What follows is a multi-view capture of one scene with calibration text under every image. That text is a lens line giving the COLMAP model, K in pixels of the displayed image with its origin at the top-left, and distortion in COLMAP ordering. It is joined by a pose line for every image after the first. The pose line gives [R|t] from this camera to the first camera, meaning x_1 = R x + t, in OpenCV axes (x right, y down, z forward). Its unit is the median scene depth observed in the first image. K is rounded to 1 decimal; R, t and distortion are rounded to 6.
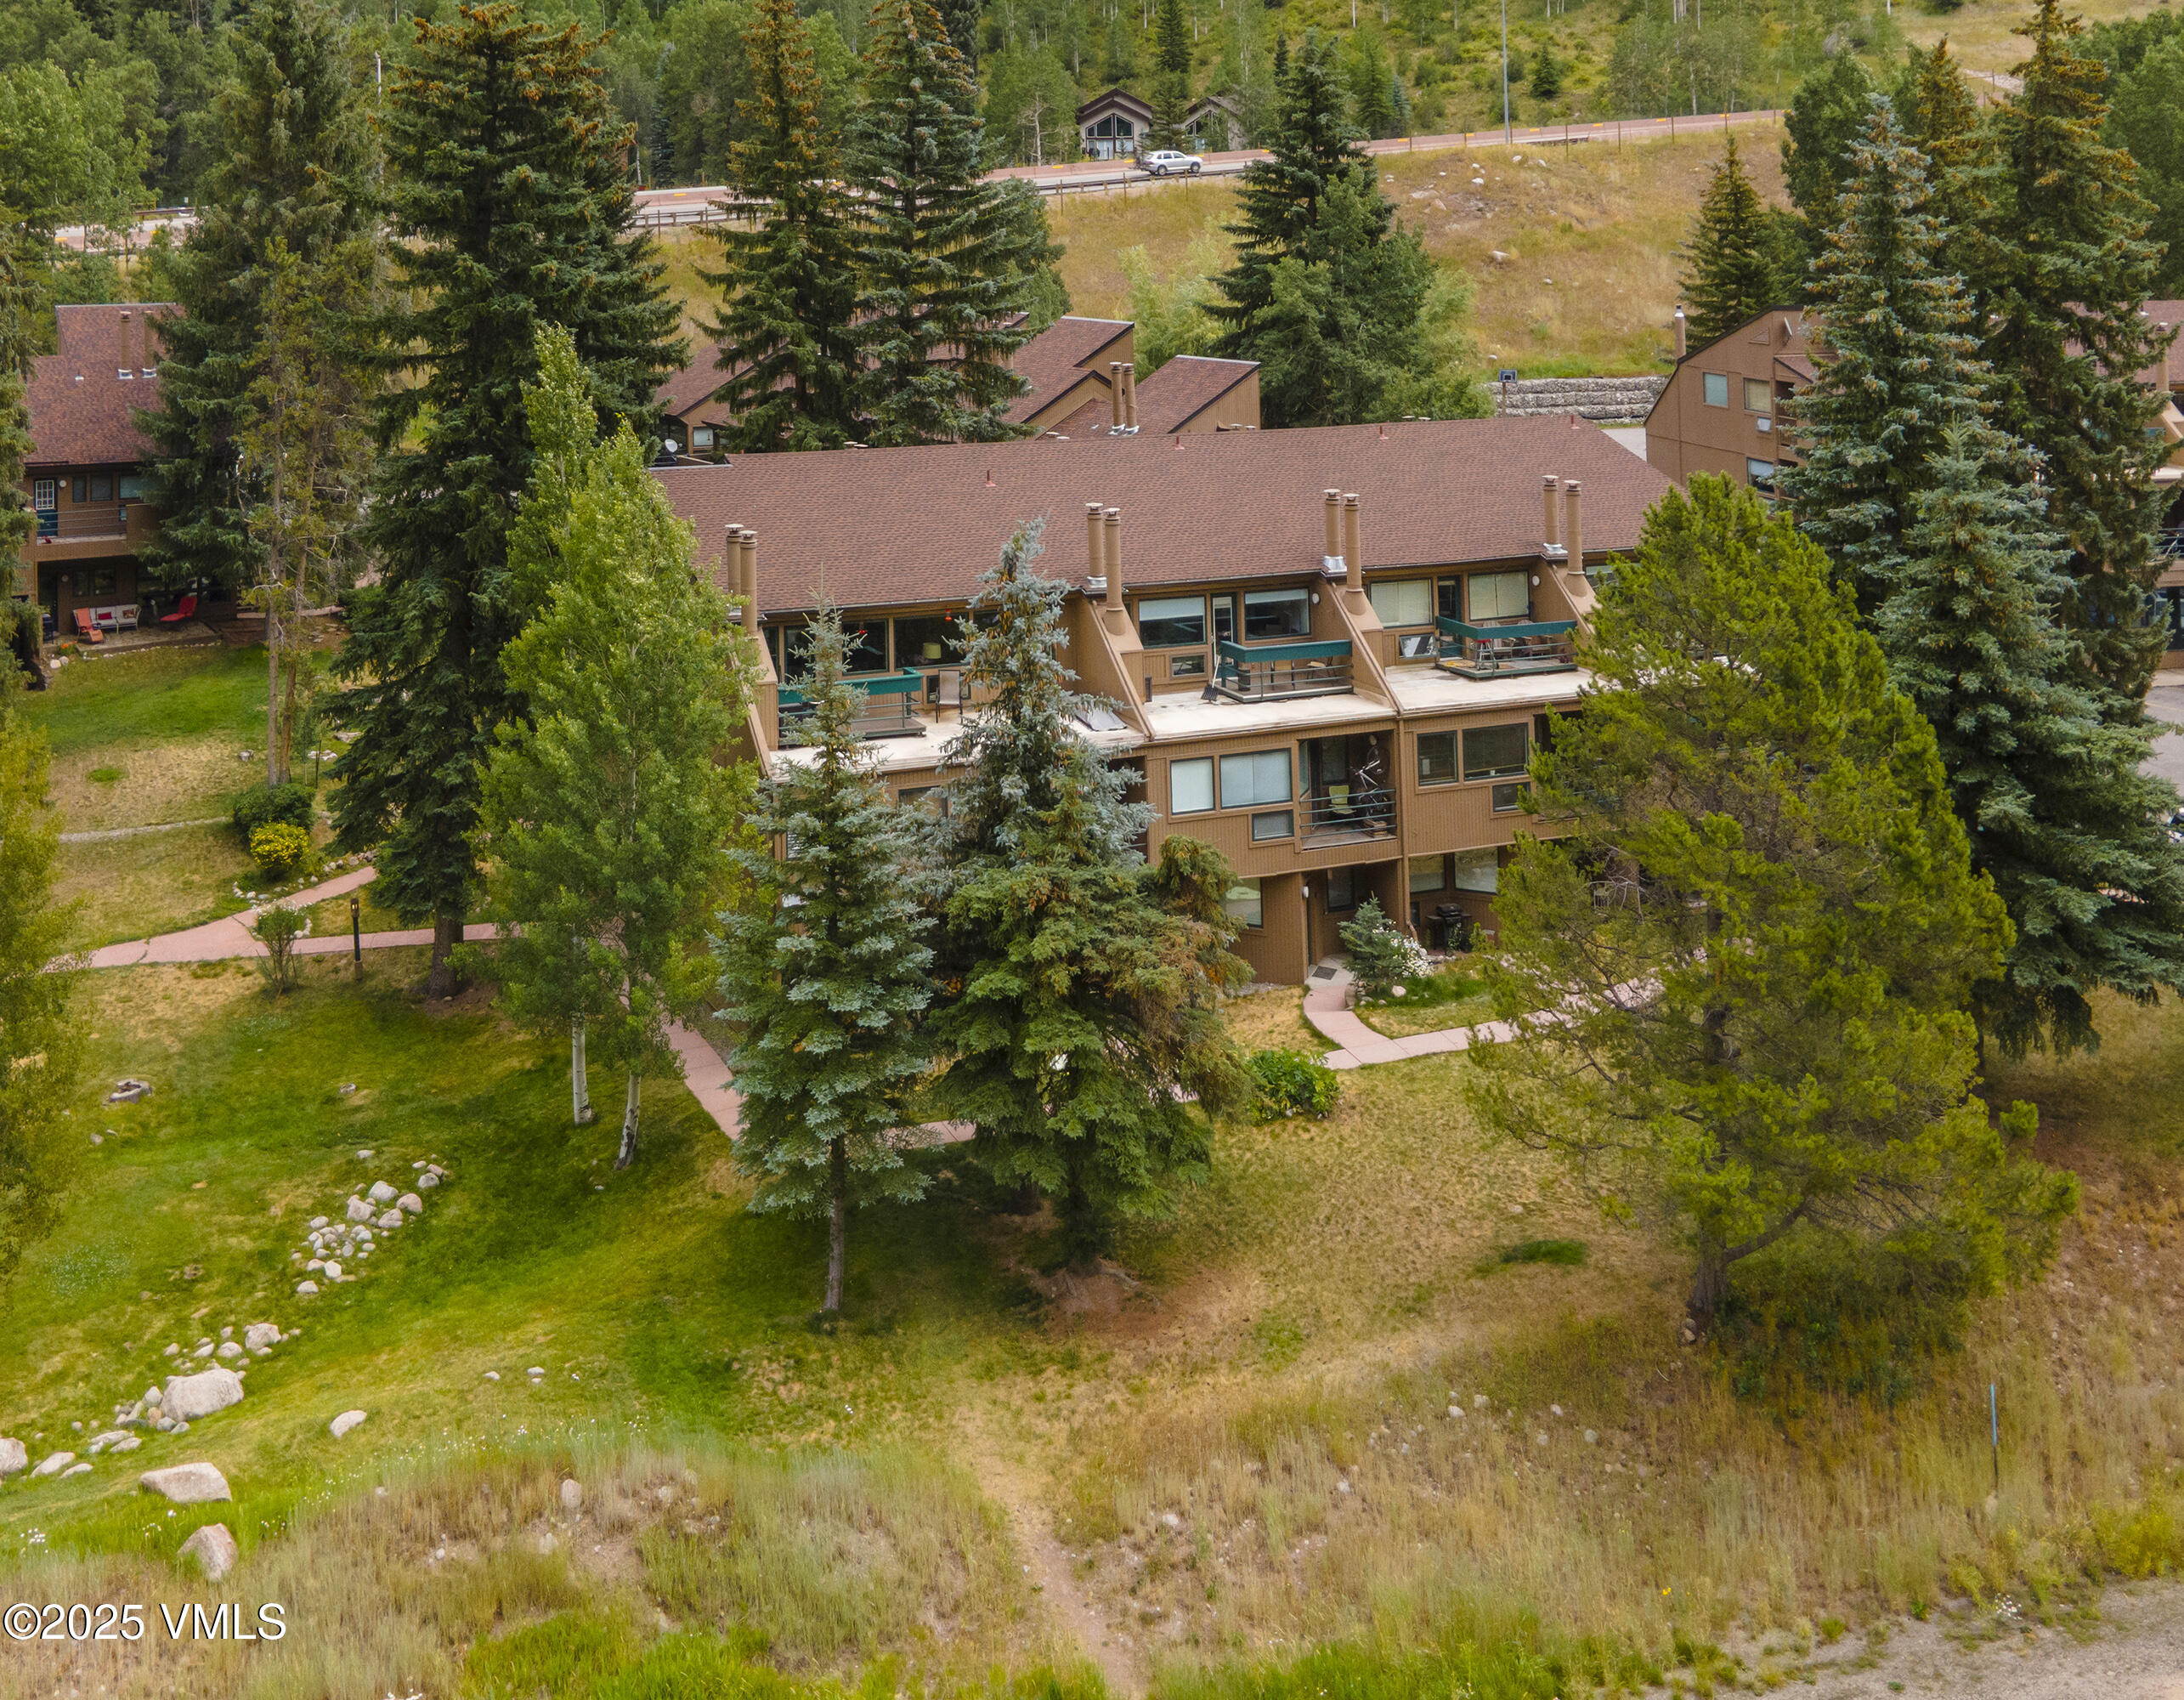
lens RADIAL K [[1627.5, 0, 1092.0], [0, 1627.5, 850.0], [0, 0, 1]] dist [0.008761, -0.000500]
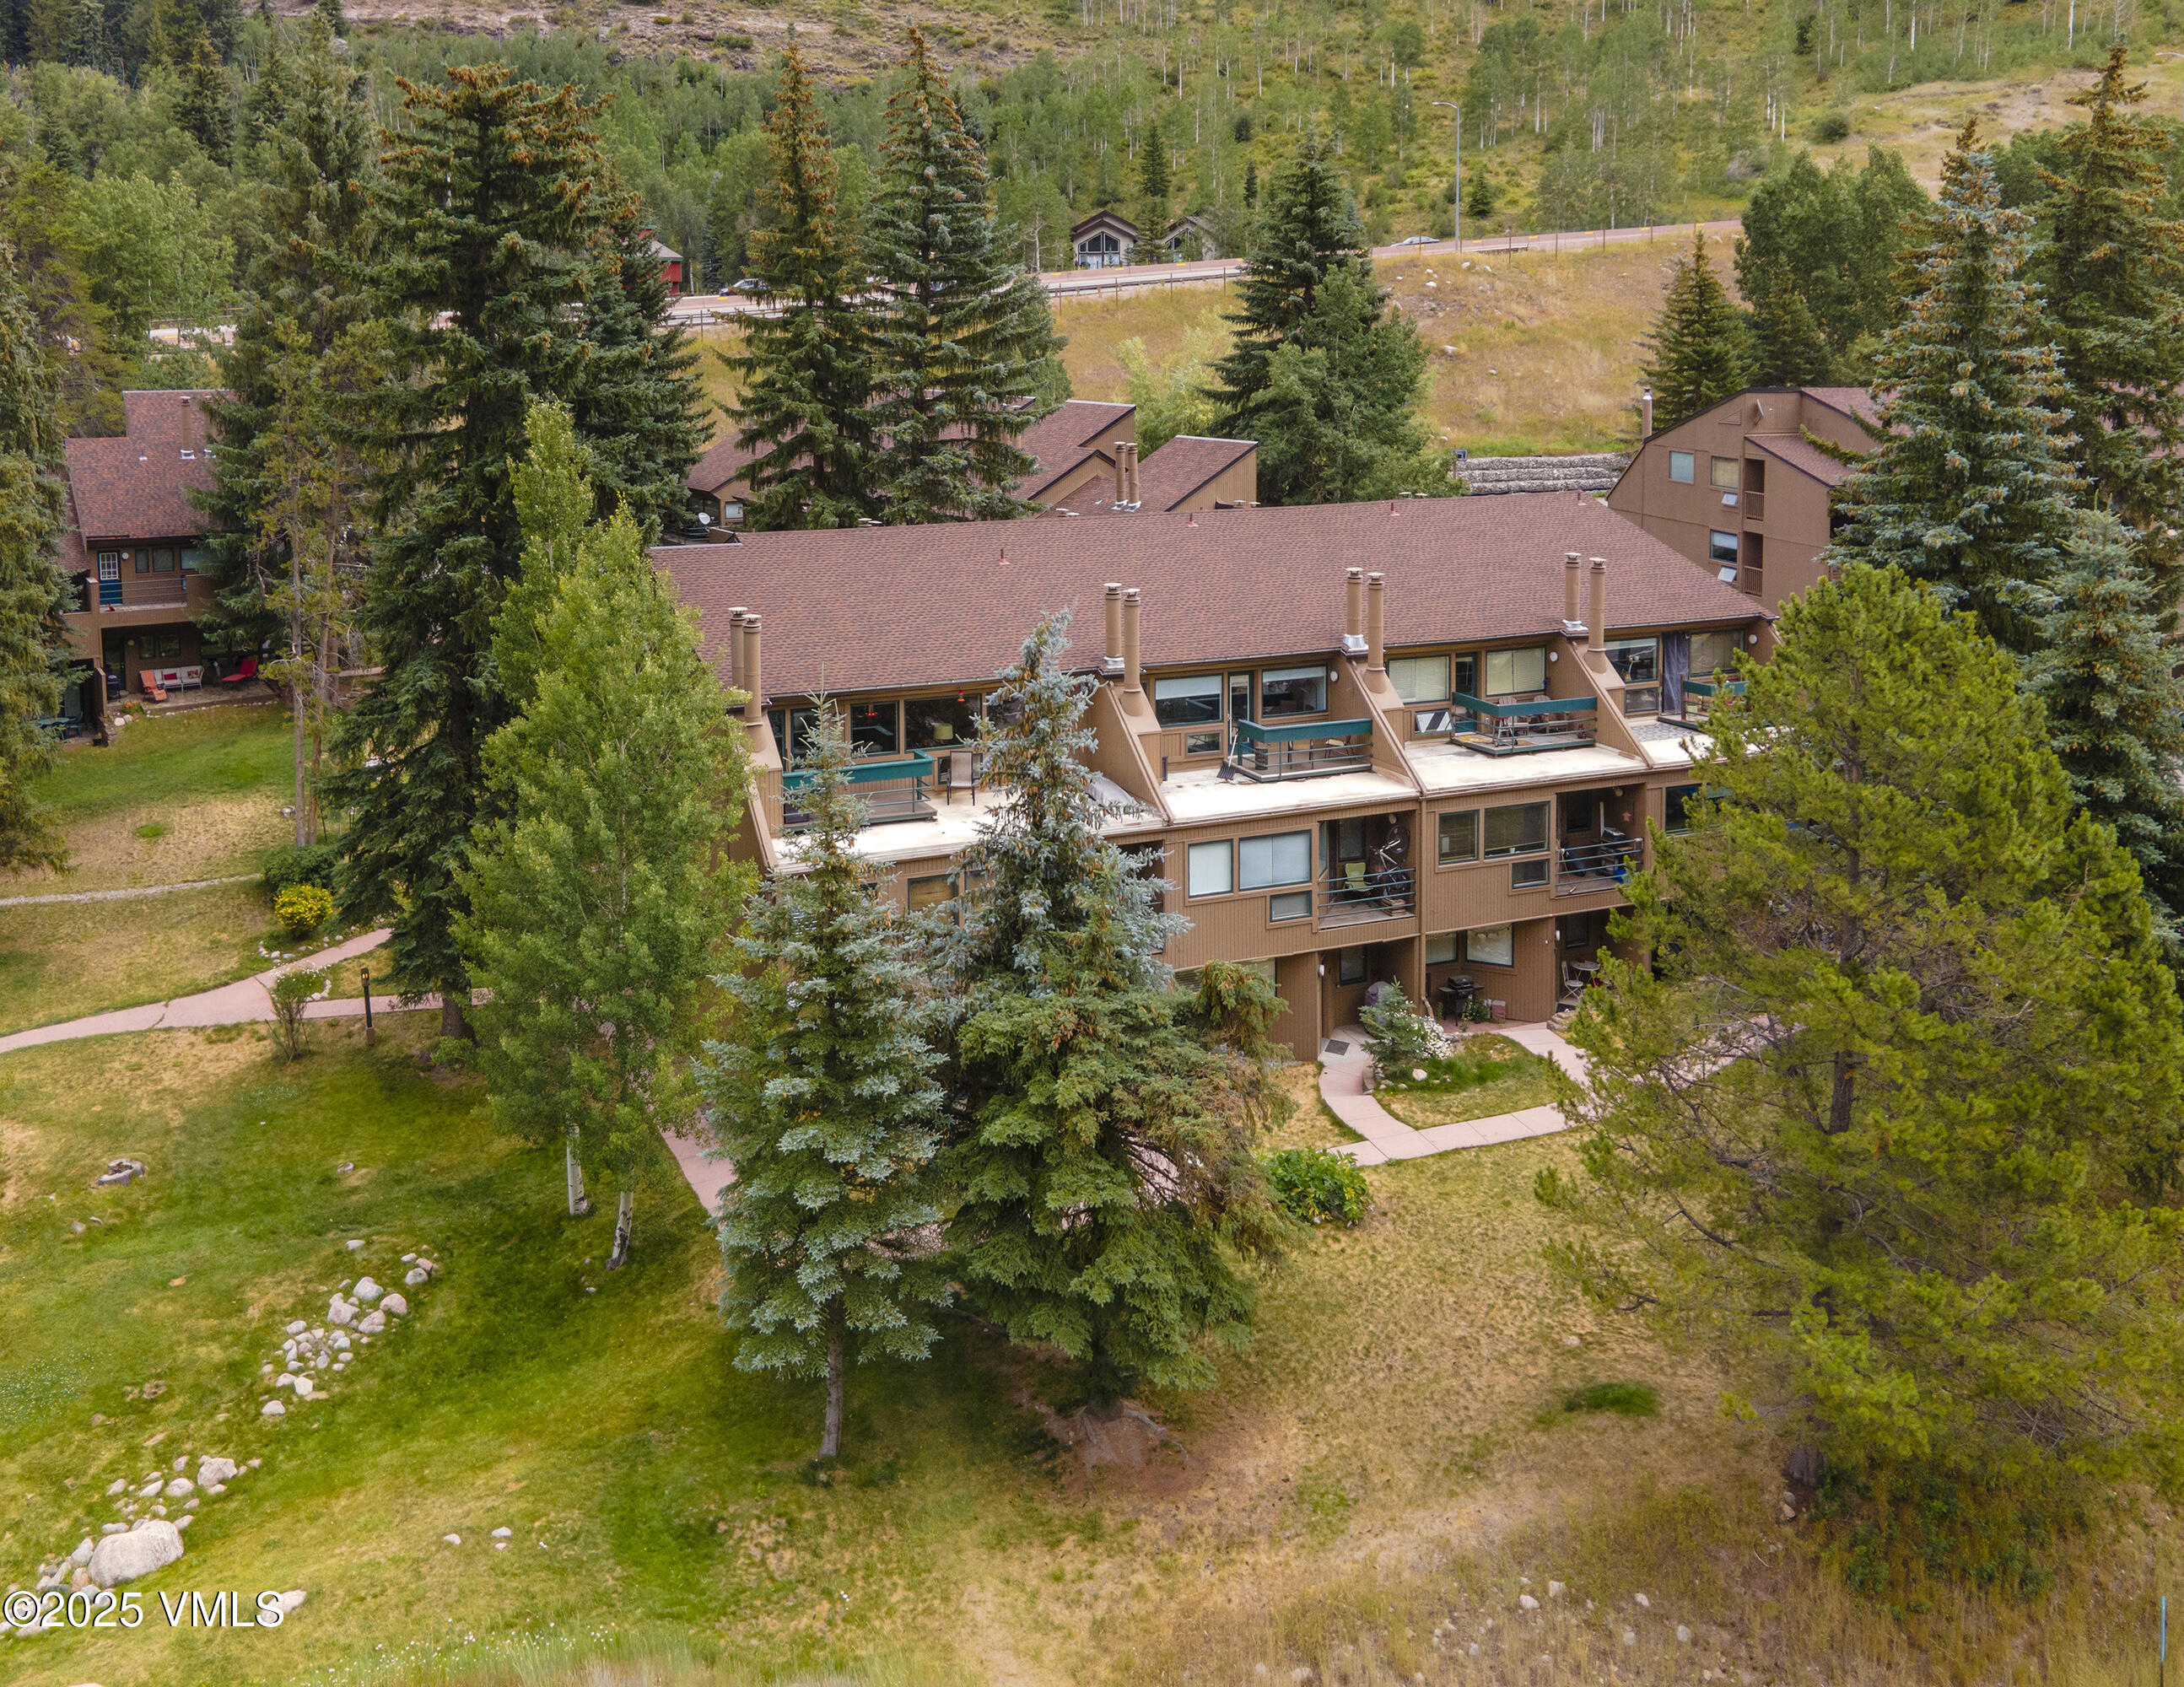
lens RADIAL K [[1829.5, 0, 1101.1], [0, 1829.5, 849.8], [0, 0, 1]] dist [-0.003819, 0.050176]
pose [[0.999927, 0.001199, -0.012041, 0.011028], [-0.002035, 0.997570, -0.069642, 0.028922], [0.011928, 0.069661, 0.997499, -0.101442]]
